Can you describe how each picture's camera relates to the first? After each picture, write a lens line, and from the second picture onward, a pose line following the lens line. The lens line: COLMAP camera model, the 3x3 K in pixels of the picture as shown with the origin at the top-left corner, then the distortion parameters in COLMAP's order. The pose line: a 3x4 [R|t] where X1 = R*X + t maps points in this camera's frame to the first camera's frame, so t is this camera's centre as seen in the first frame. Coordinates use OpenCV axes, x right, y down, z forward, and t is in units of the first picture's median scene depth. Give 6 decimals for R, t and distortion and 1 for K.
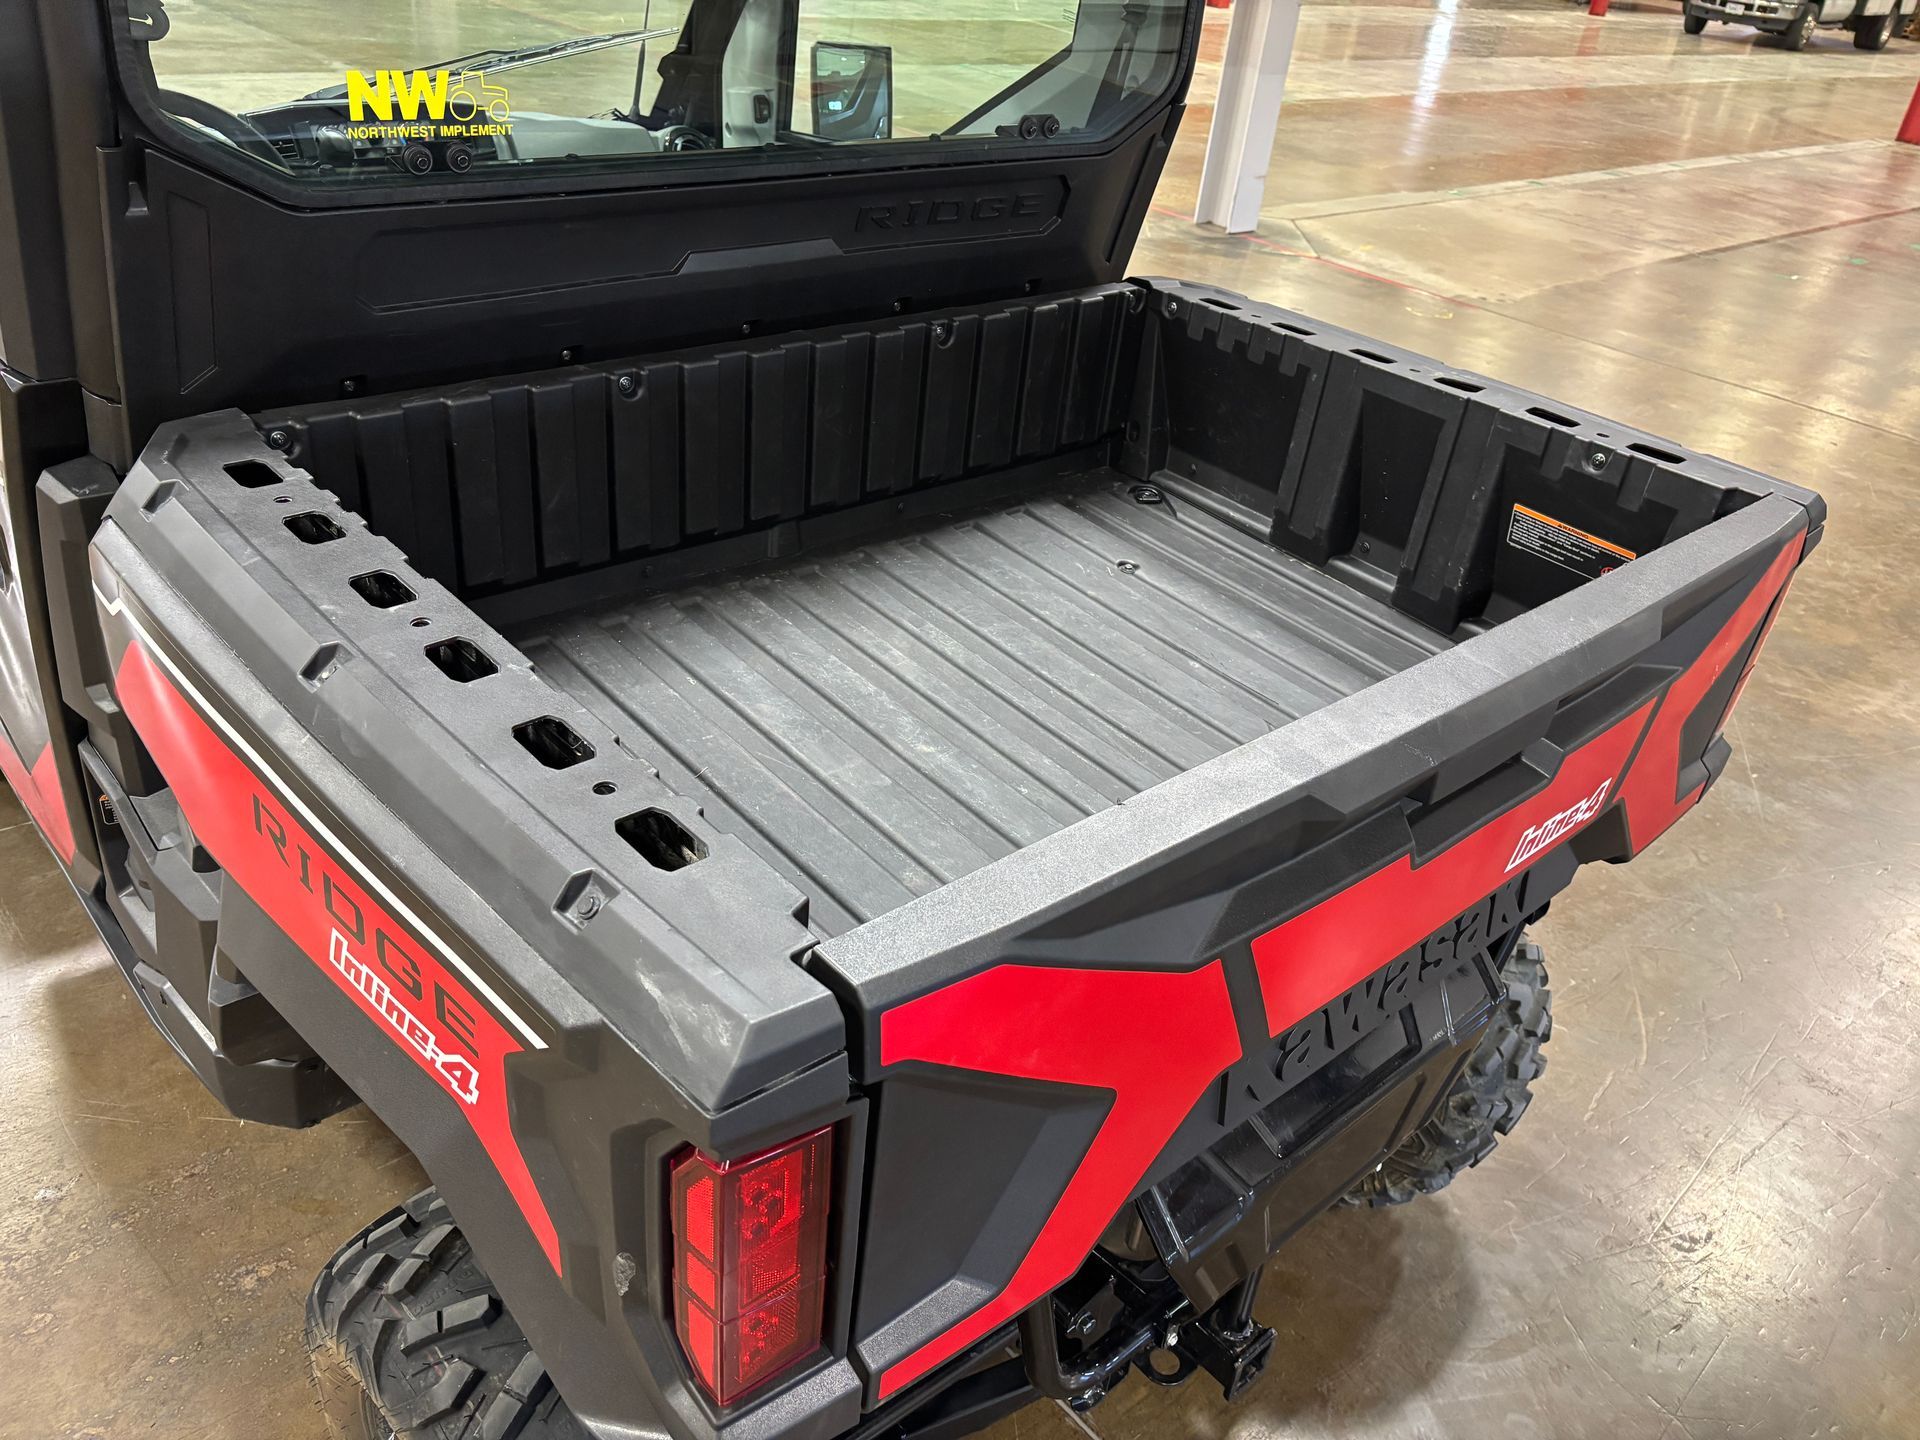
lens RADIAL K [[1453.1, 0, 971.1], [0, 1453.1, 726.2], [0, 0, 1]] dist [0.045568, -0.048961]
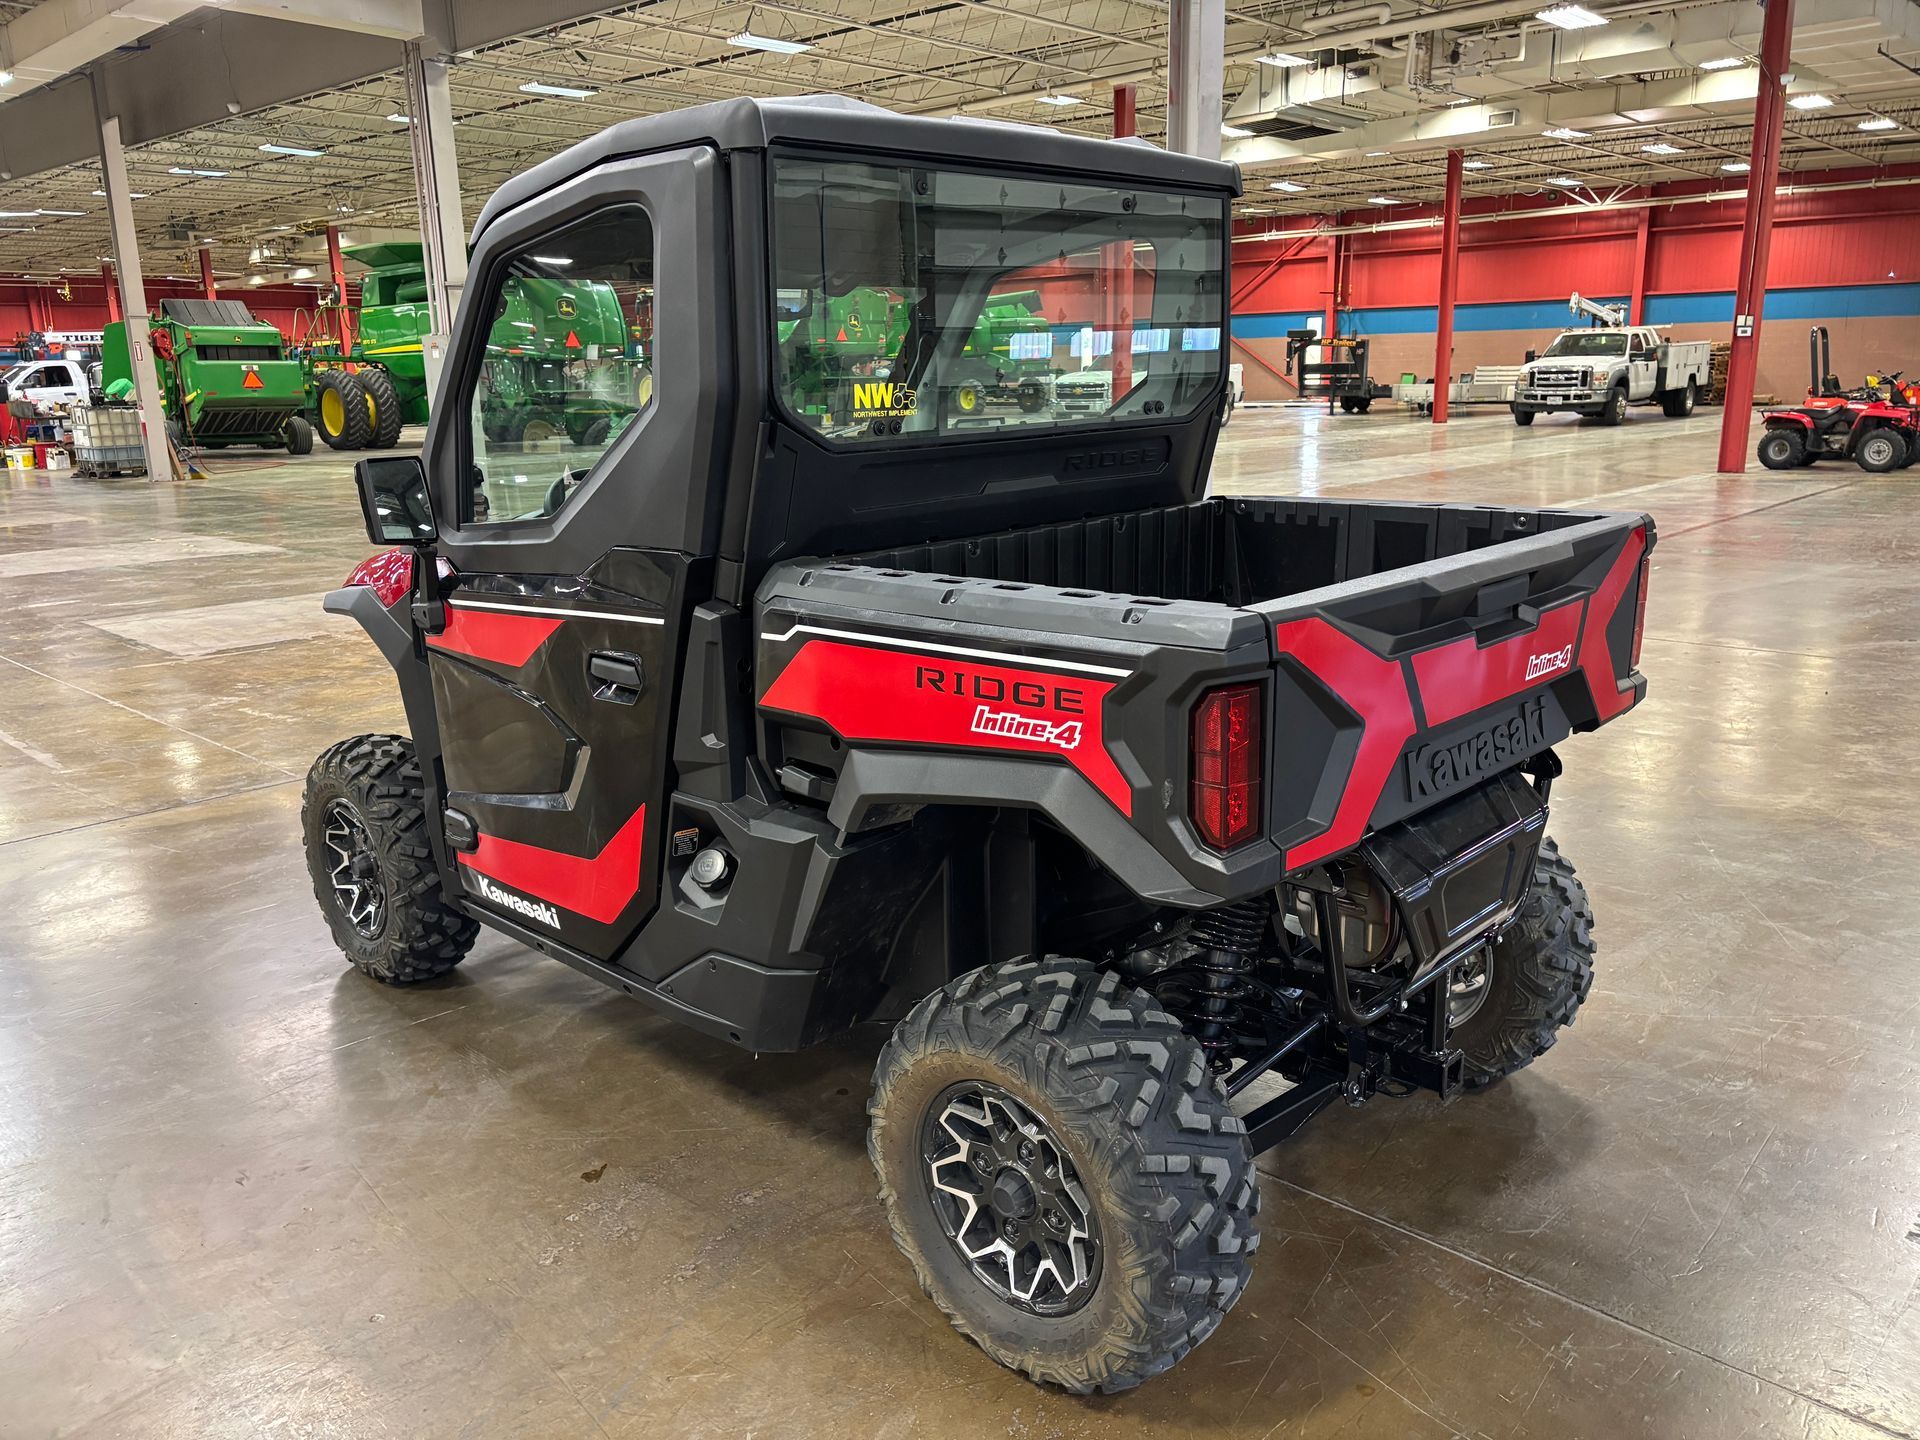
lens RADIAL K [[1453.1, 0, 974.6], [0, 1453.1, 714.5], [0, 0, 1]] dist [0.045568, -0.048961]
pose [[0.989338, -0.139755, 0.040974, -0.236716], [0.145602, 0.942917, -0.299512, 0.346403], [0.003223, 0.302284, 0.953212, -0.439453]]
